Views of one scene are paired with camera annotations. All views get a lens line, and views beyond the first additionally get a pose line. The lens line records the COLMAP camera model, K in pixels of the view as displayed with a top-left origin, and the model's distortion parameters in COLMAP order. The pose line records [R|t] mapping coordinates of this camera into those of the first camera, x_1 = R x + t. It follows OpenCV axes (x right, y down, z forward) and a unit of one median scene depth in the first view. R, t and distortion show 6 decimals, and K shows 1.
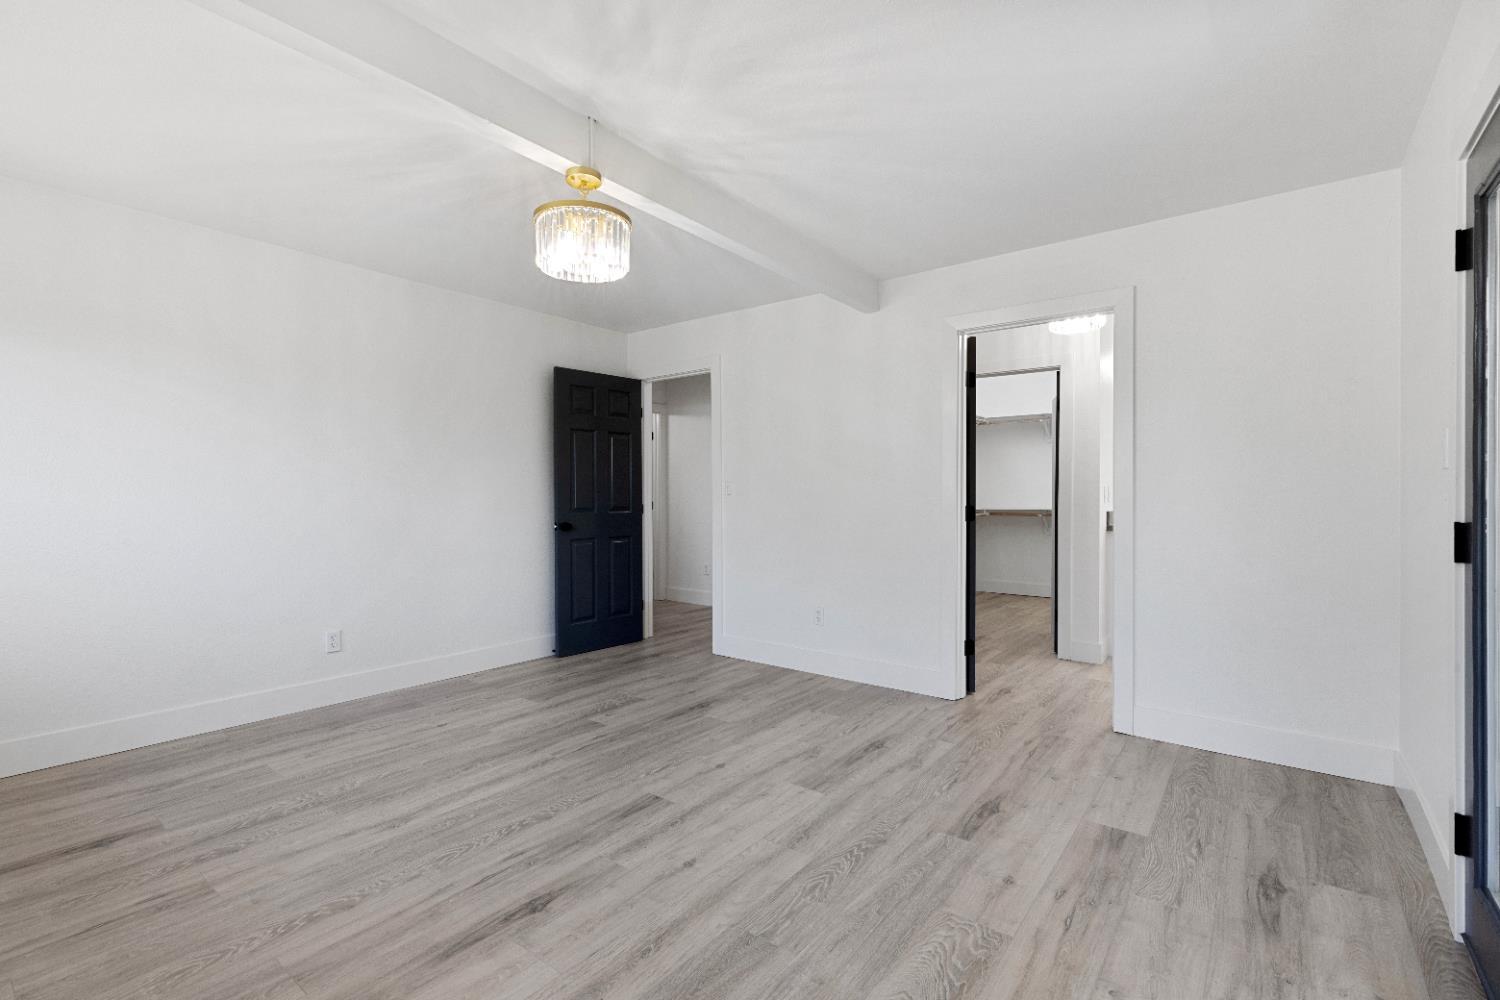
lens RADIAL K [[679.7, 0, 755.7], [0, 679.7, 497.8], [0, 0, 1]] dist [0.001329, 0.000057]
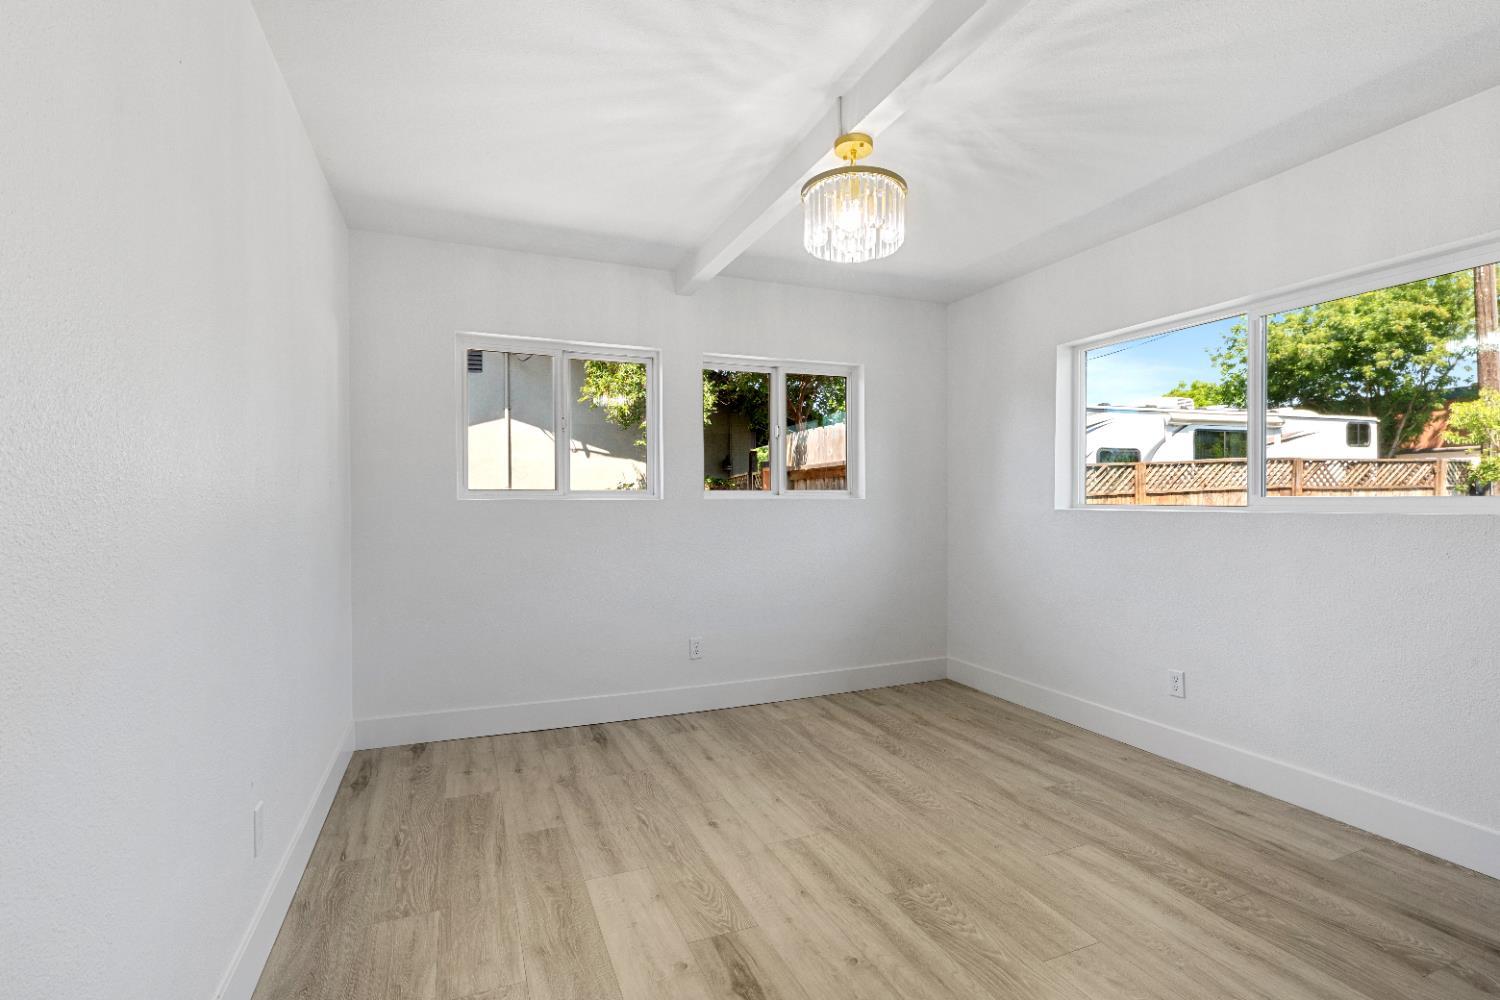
lens RADIAL K [[679.7, 0, 757.7], [0, 679.7, 501.3], [0, 0, 1]] dist [0.001329, 0.000057]
pose [[-0.490650, 0.013577, -0.871251, 0.517548], [0.000763, 0.999885, 0.015152, -0.060856], [0.871357, 0.006770, -0.490603, 1.337016]]
